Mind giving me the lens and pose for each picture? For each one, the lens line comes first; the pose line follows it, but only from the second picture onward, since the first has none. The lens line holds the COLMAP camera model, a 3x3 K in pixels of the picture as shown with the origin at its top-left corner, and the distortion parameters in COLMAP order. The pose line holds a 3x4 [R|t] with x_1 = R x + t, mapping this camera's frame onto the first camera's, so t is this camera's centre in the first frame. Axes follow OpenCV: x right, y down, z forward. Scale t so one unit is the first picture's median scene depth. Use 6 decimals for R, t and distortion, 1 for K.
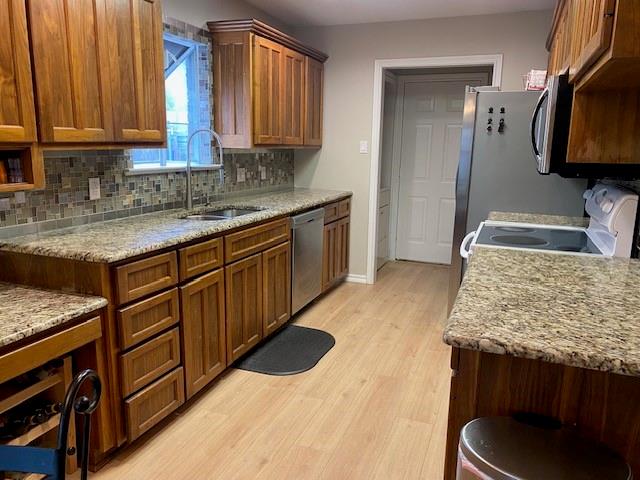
lens RADIAL K [[477.1, 0, 320.5], [0, 477.1, 237.5], [0, 0, 1]] dist [0.001563, -0.002008]
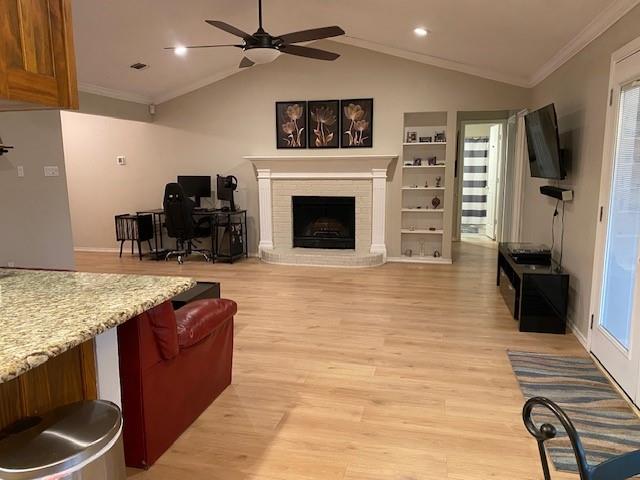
lens RADIAL K [[477.1, 0, 319.8], [0, 477.1, 241.2], [0, 0, 1]] dist [0.001563, -0.002008]
pose [[-0.147738, -0.163738, 0.975379, -0.694623], [0.198468, 0.961232, 0.191425, -0.096098], [-0.968909, 0.221862, -0.109513, 0.447689]]
